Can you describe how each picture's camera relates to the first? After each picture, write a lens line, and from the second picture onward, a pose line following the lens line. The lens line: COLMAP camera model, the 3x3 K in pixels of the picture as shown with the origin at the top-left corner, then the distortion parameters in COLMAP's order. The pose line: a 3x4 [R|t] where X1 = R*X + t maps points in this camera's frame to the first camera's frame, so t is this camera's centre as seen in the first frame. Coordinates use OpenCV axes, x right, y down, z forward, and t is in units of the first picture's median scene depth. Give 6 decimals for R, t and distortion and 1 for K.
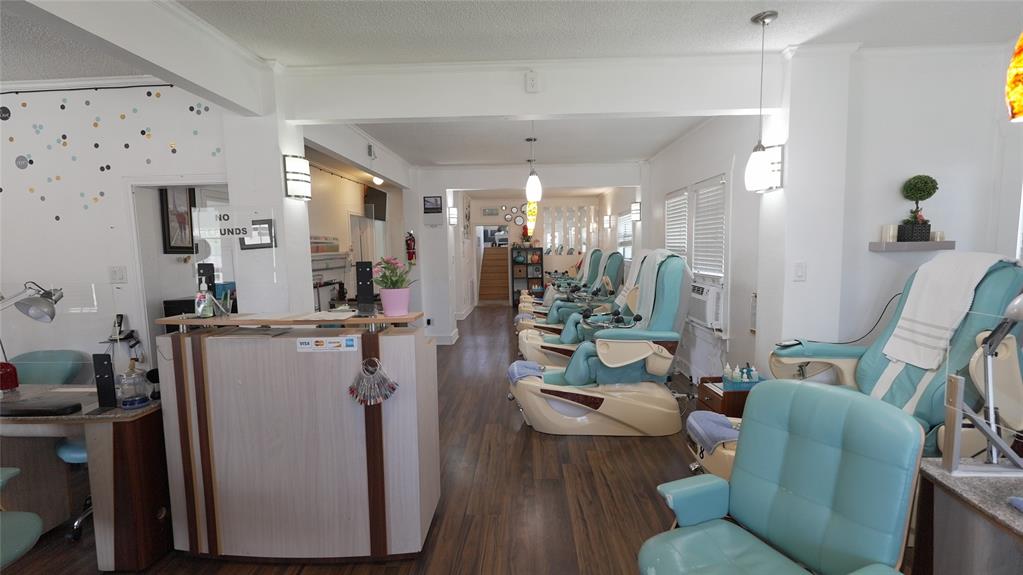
lens RADIAL K [[446.7, 0, 507.7], [0, 446.7, 289.2], [0, 0, 1]] dist [-0.000525, -0.000275]
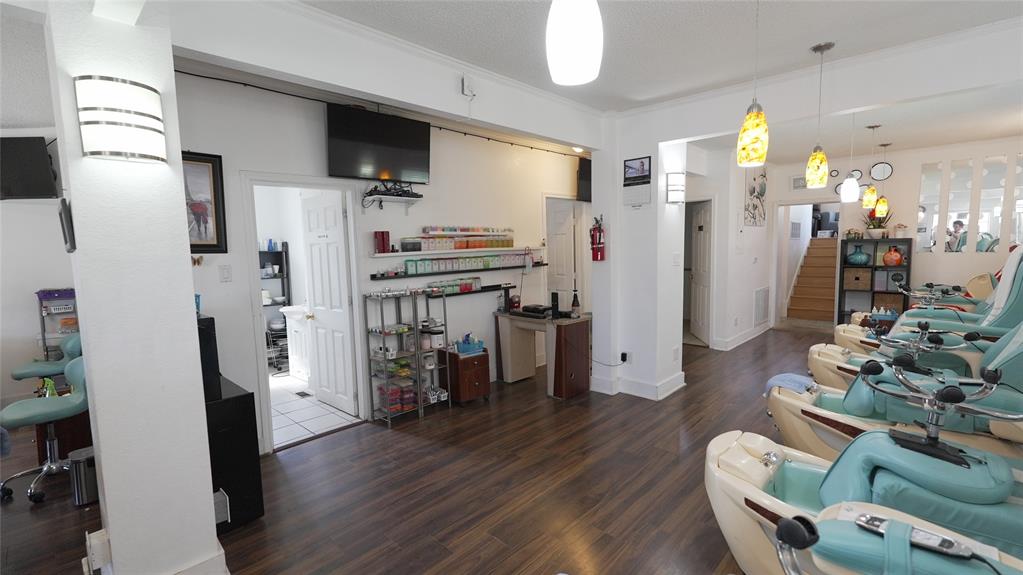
lens RADIAL K [[446.7, 0, 505.8], [0, 446.7, 290.2], [0, 0, 1]] dist [-0.000525, -0.000275]
pose [[0.747486, 0.070683, -0.660507, 0.118632], [-0.055299, 0.997493, 0.044164, -0.043458], [0.661972, 0.003513, 0.749520, 0.426531]]
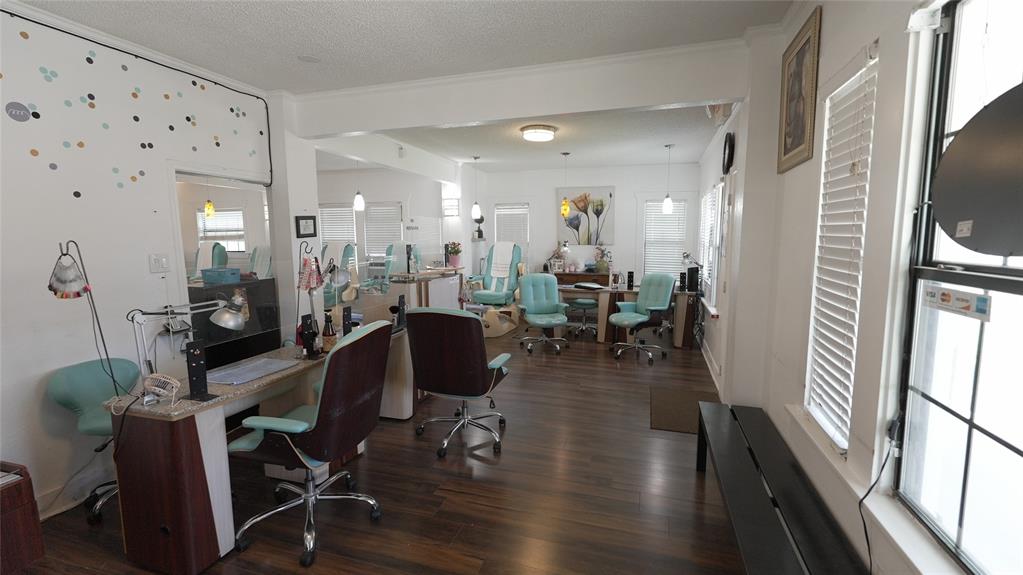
lens RADIAL K [[446.7, 0, 513.3], [0, 446.7, 286.4], [0, 0, 1]] dist [-0.000525, -0.000275]
pose [[0.257523, -0.090380, 0.962036, -0.868608], [0.092862, 0.993323, 0.068461, 0.010434], [-0.961800, 0.071706, 0.264196, 0.035467]]
